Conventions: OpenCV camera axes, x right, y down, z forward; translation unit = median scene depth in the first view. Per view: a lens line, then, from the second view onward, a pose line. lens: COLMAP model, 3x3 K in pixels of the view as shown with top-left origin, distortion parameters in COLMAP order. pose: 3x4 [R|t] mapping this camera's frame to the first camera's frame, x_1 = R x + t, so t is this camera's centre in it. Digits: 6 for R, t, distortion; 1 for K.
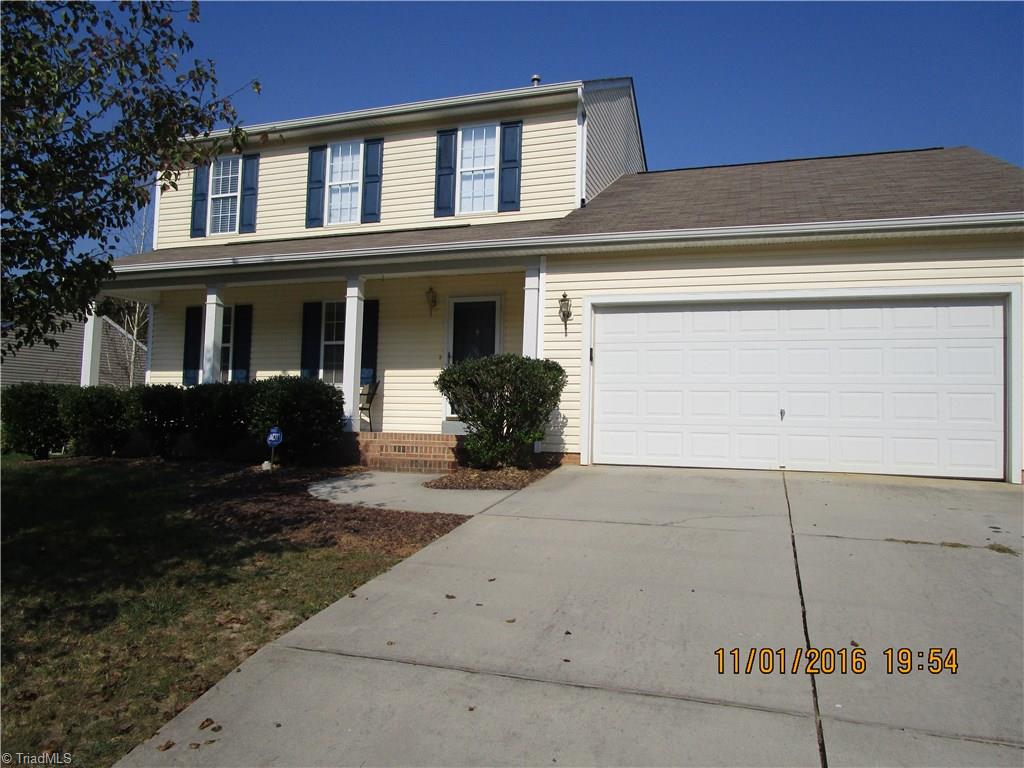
lens RADIAL K [[728.1, 0, 512.0], [0, 728.1, 384.0], [0, 0, 1]] dist [-0.040971, 0.022683]
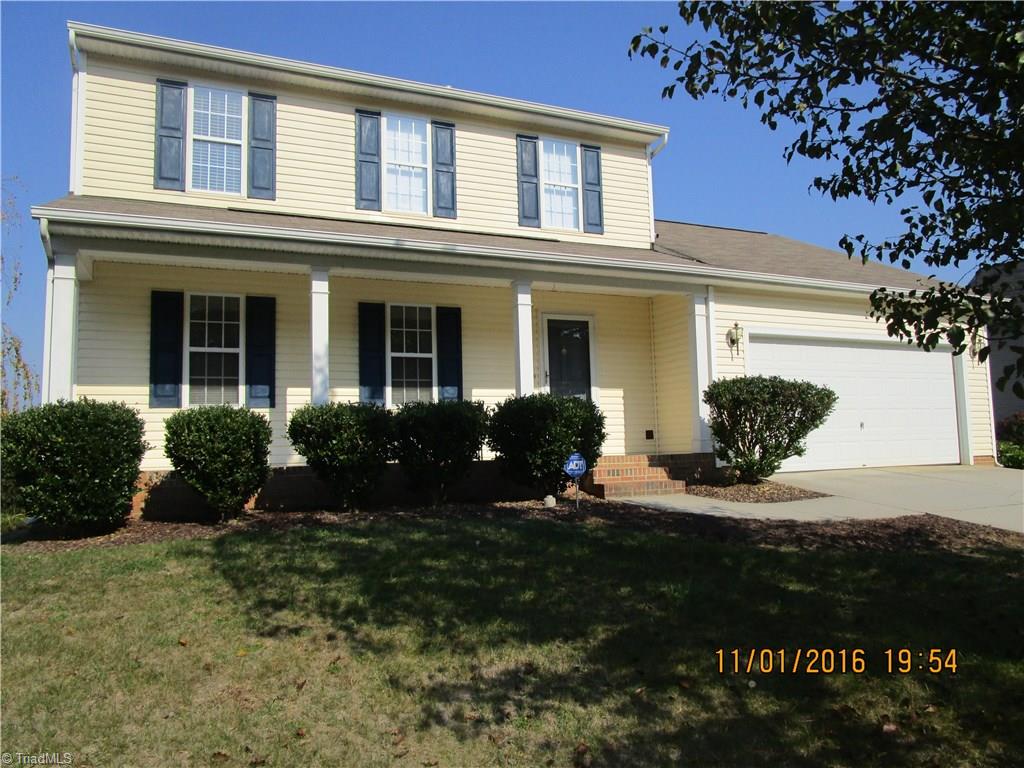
lens RADIAL K [[800.0, 0, 511.7], [0, 800.0, 343.7], [0, 0, 1]] dist [-0.002902, -0.003618]
pose [[0.716718, 0.049336, 0.695615, -0.822255], [0.004729, 0.997127, -0.075594, -0.000192], [-0.697347, 0.057469, 0.714426, 0.282731]]
